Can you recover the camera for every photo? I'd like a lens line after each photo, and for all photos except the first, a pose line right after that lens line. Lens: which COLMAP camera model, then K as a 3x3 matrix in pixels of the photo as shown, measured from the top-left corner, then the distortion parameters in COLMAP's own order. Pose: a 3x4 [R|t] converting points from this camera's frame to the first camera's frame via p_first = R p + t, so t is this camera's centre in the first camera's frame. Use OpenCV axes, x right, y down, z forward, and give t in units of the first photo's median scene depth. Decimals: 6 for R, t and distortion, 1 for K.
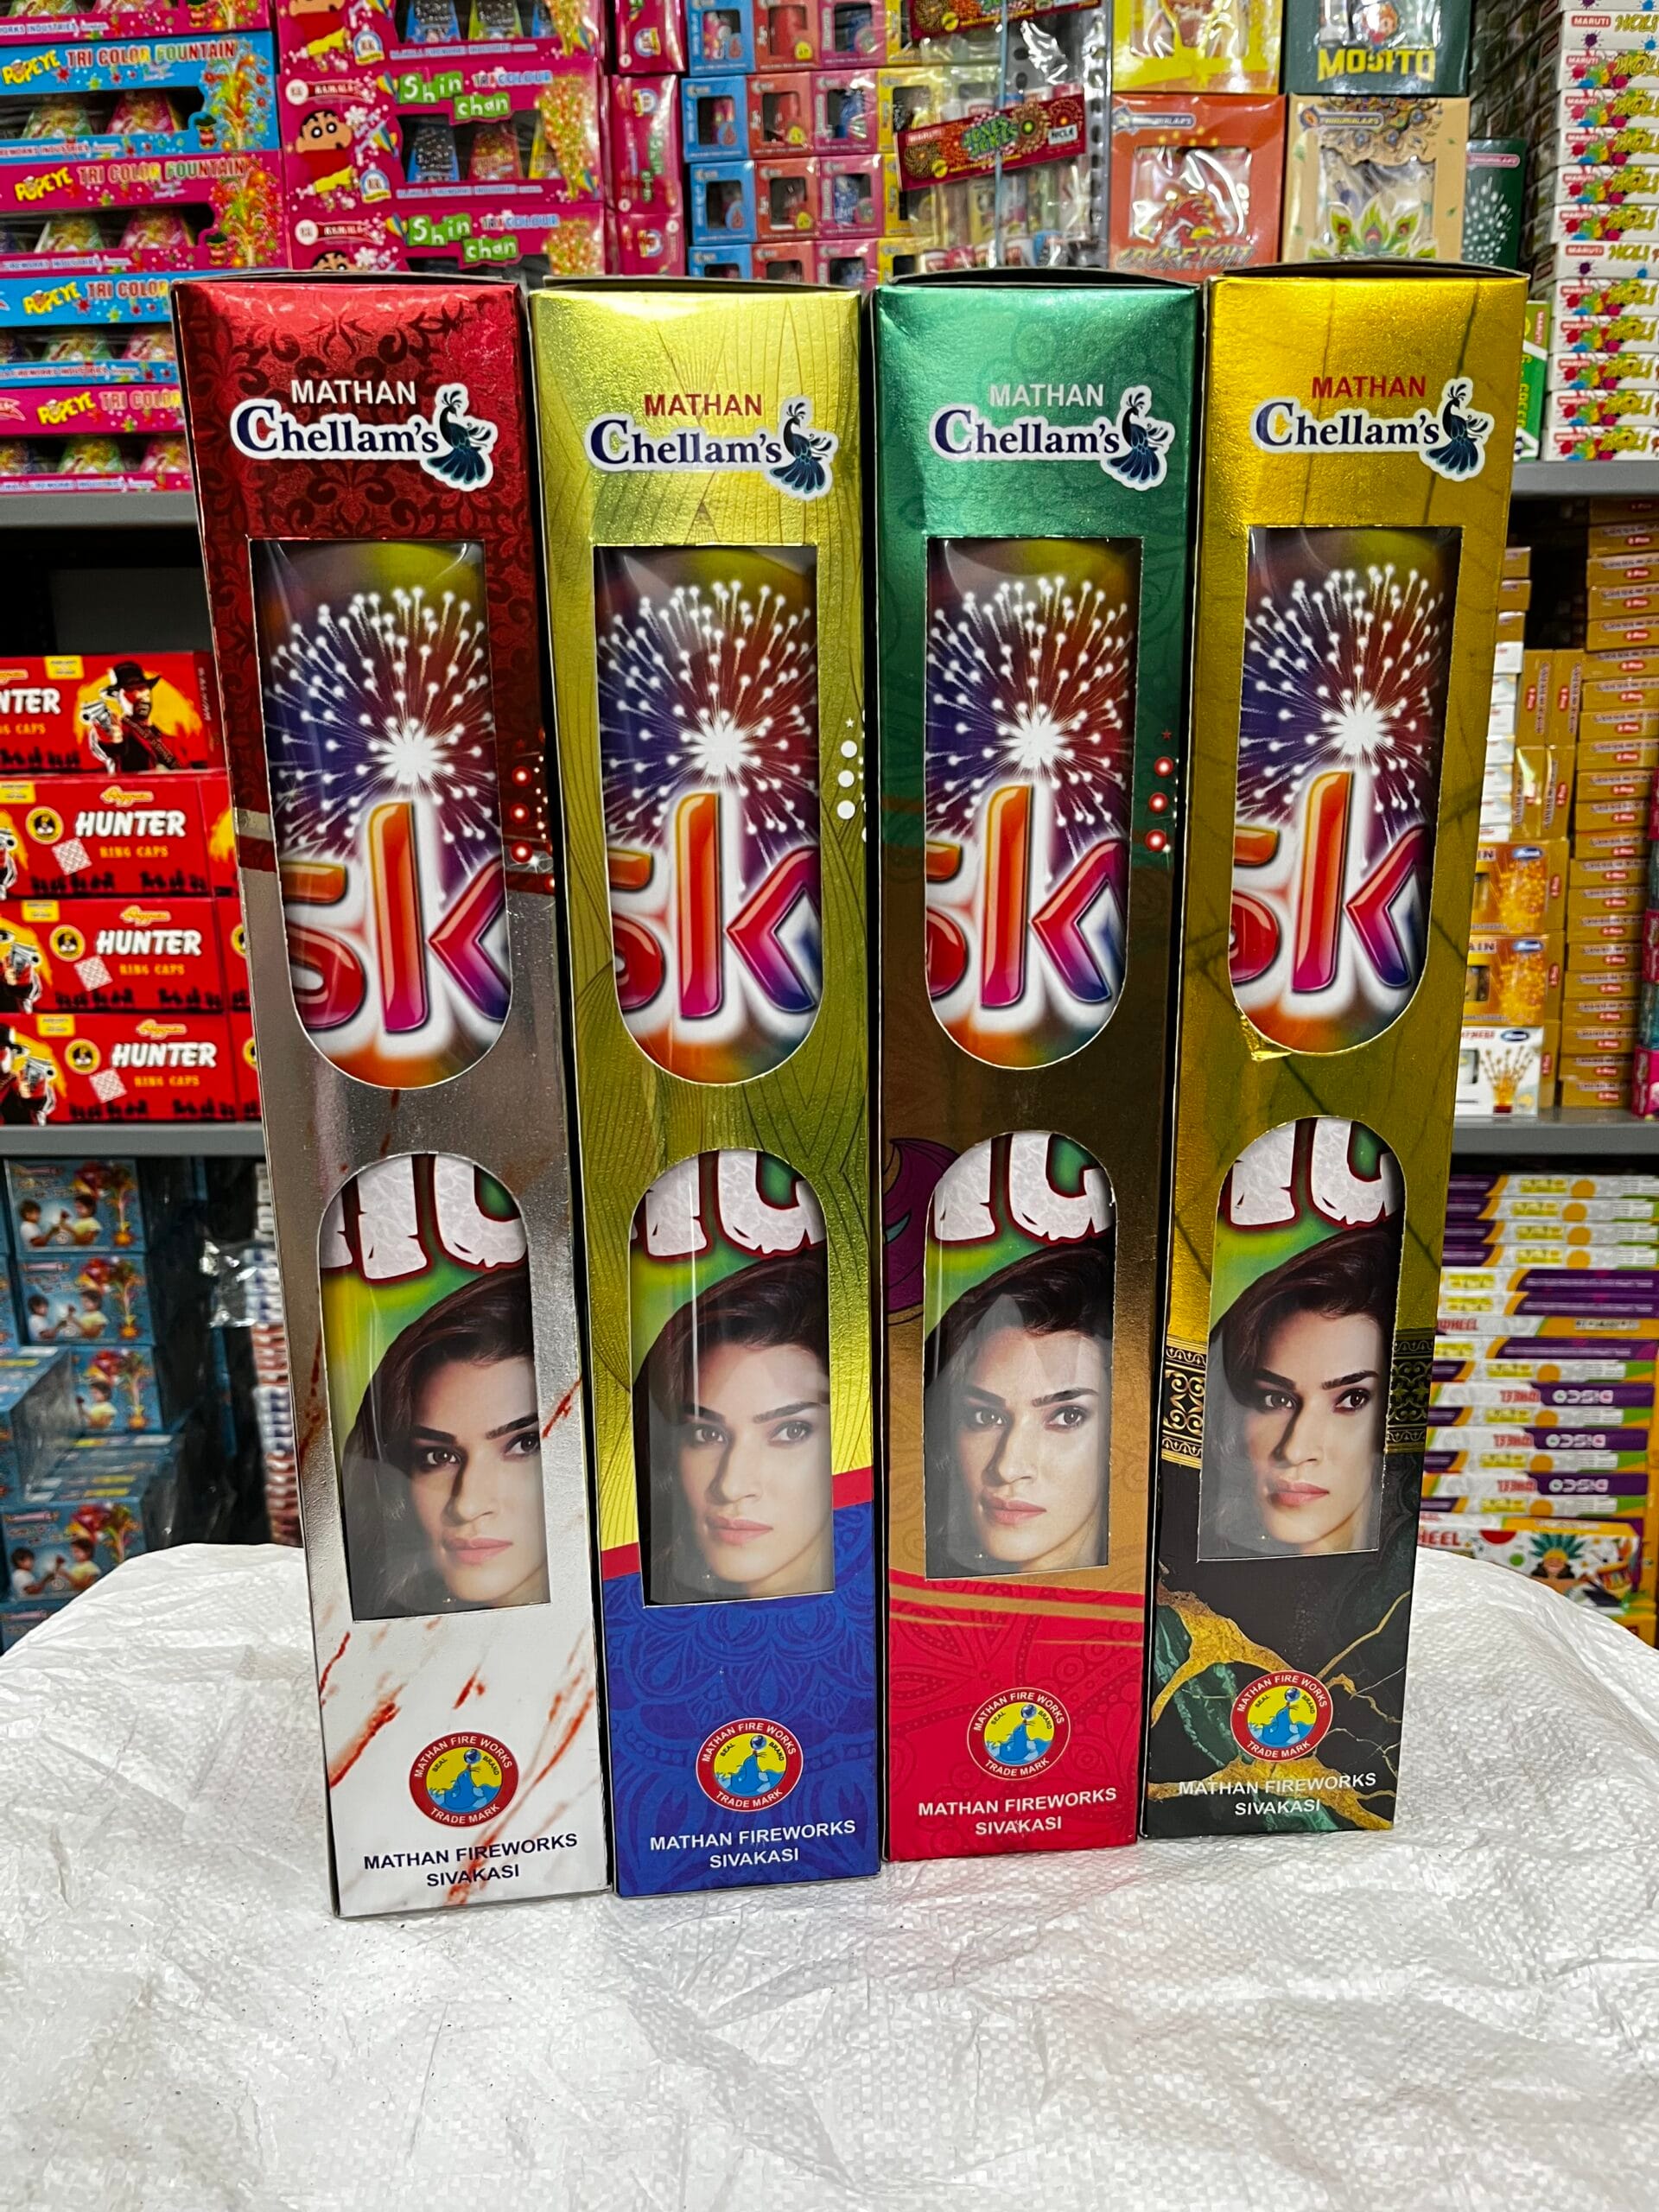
lens RADIAL K [[1648.6, 0, 834.8], [0, 1648.6, 1123.9], [0, 0, 1]] dist [0.026516, -0.062677]
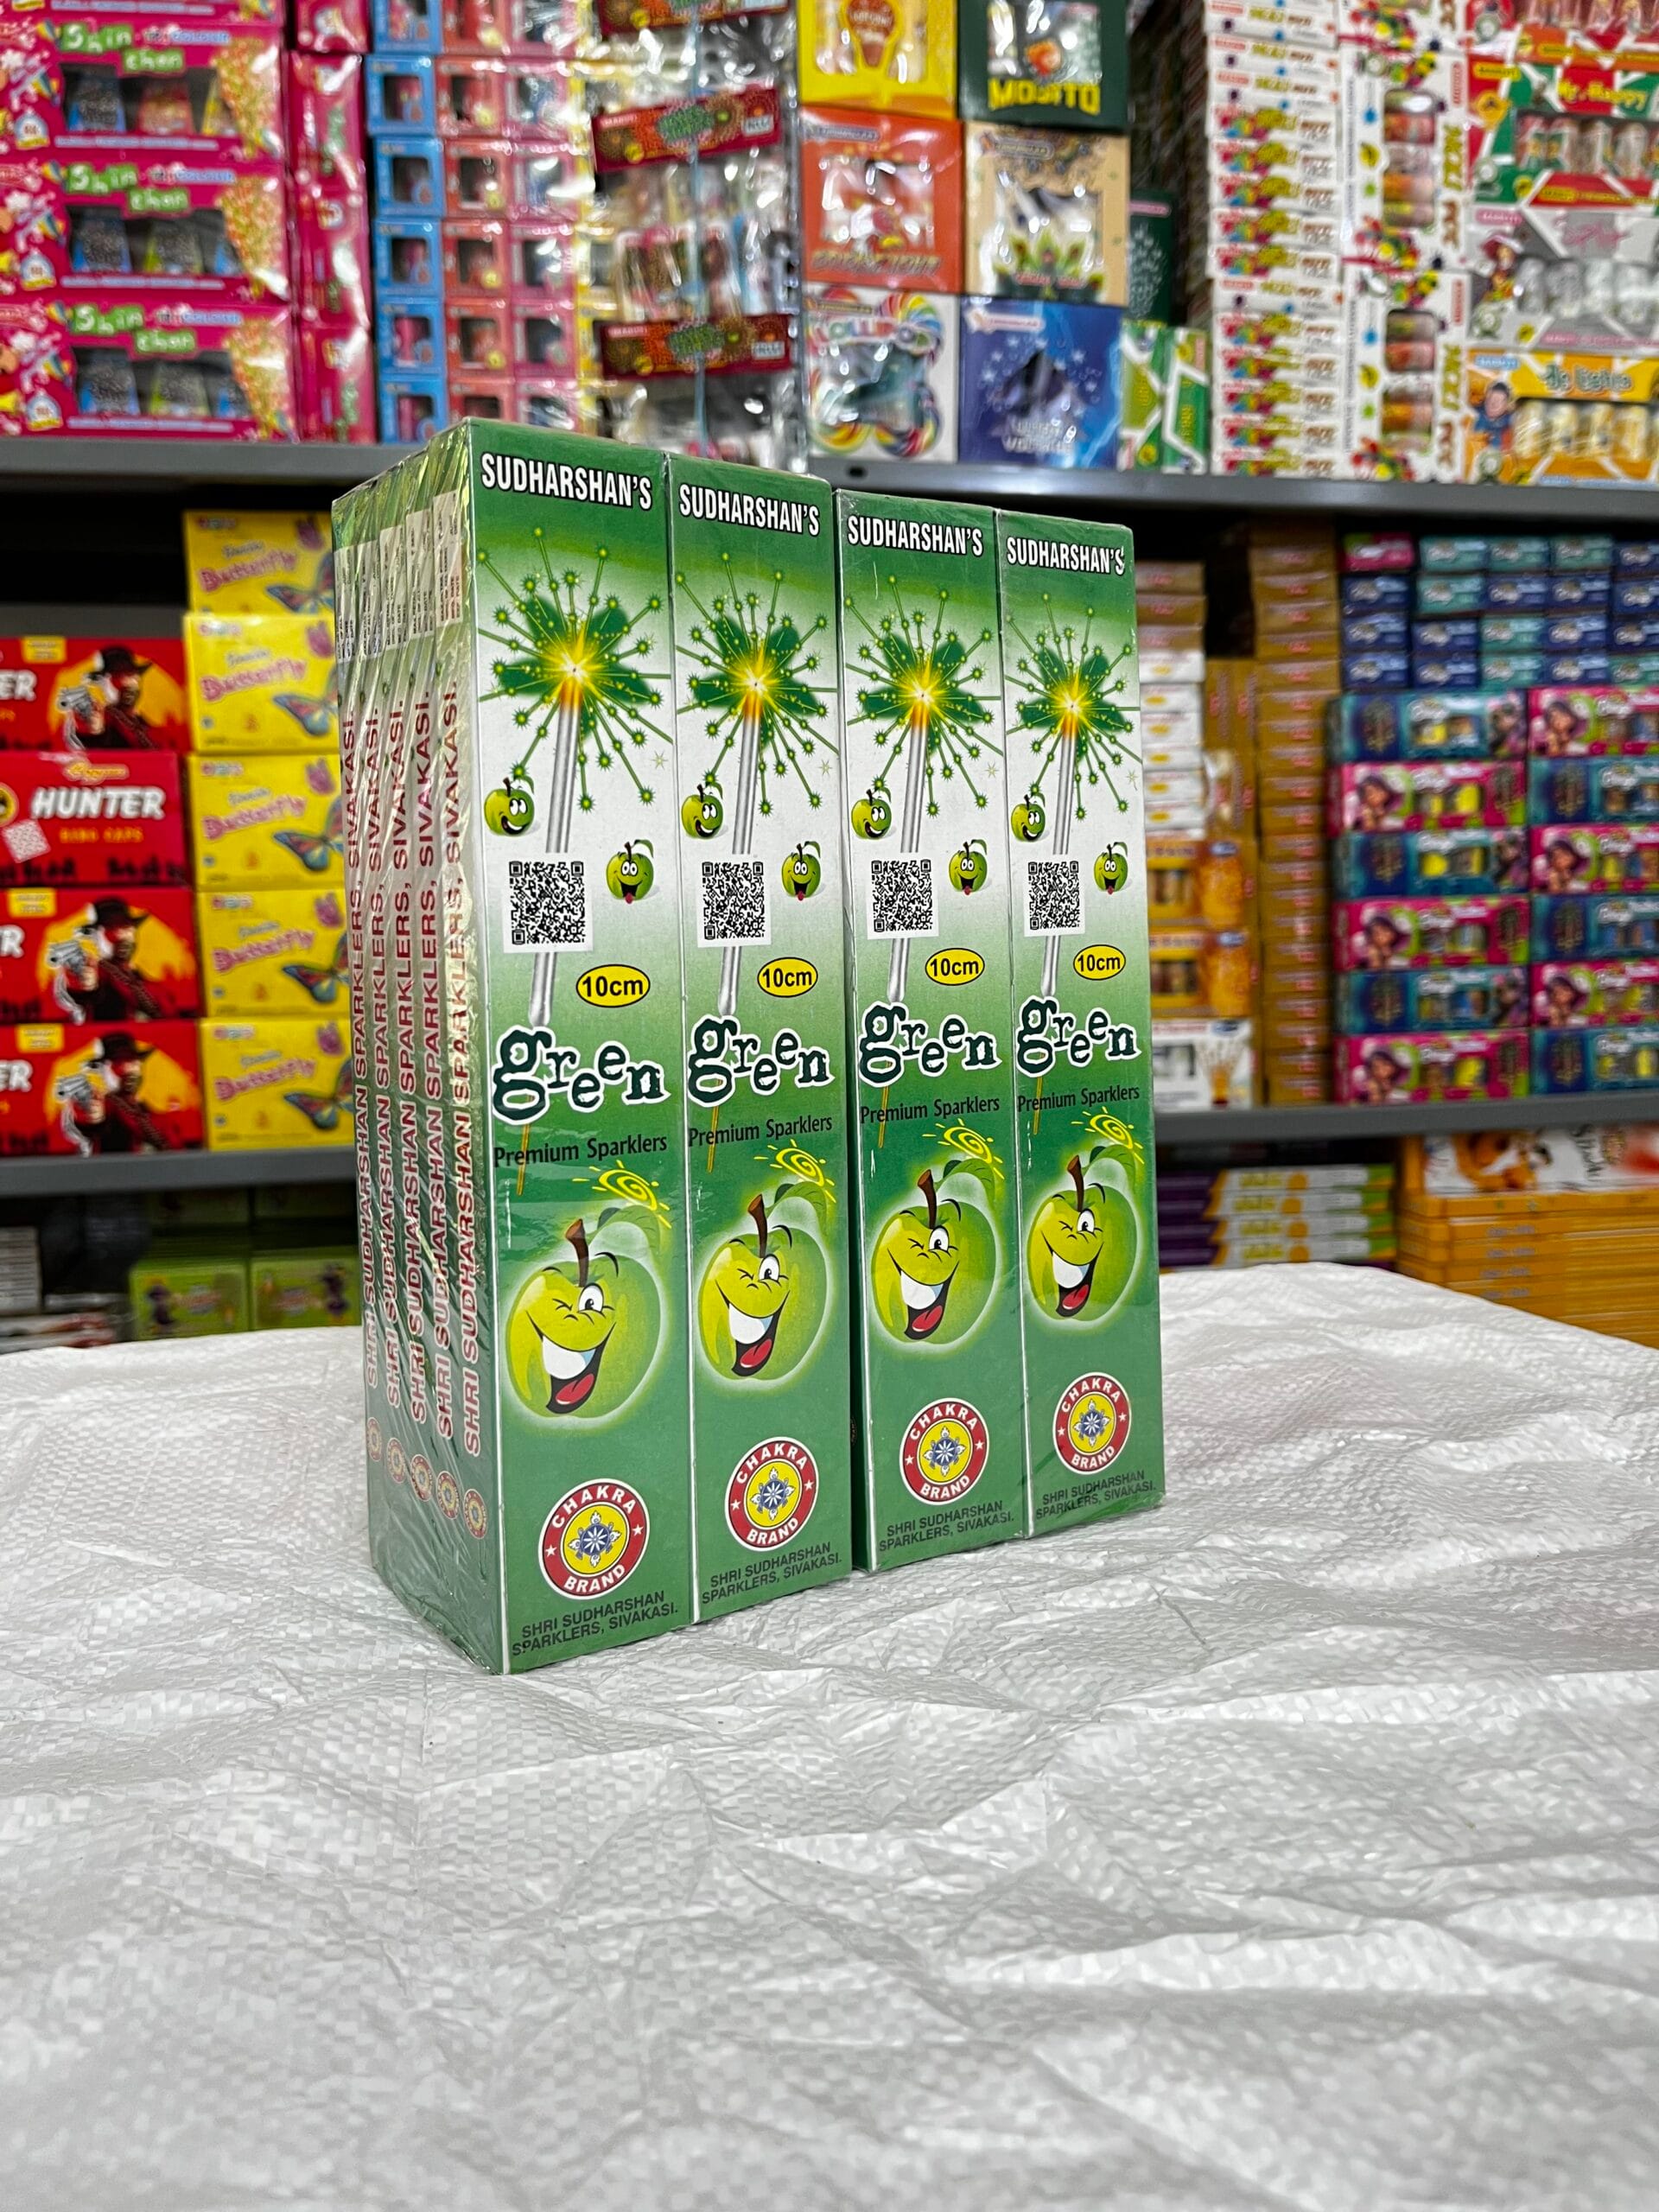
lens RADIAL K [[1648.6, 0, 811.3], [0, 1648.6, 1146.9], [0, 0, 1]] dist [0.026516, -0.062677]
pose [[0.974351, -0.032040, 0.222740, -0.068218], [0.061335, 0.990148, -0.125874, 0.135350], [-0.216513, 0.136307, 0.966717, 0.084093]]
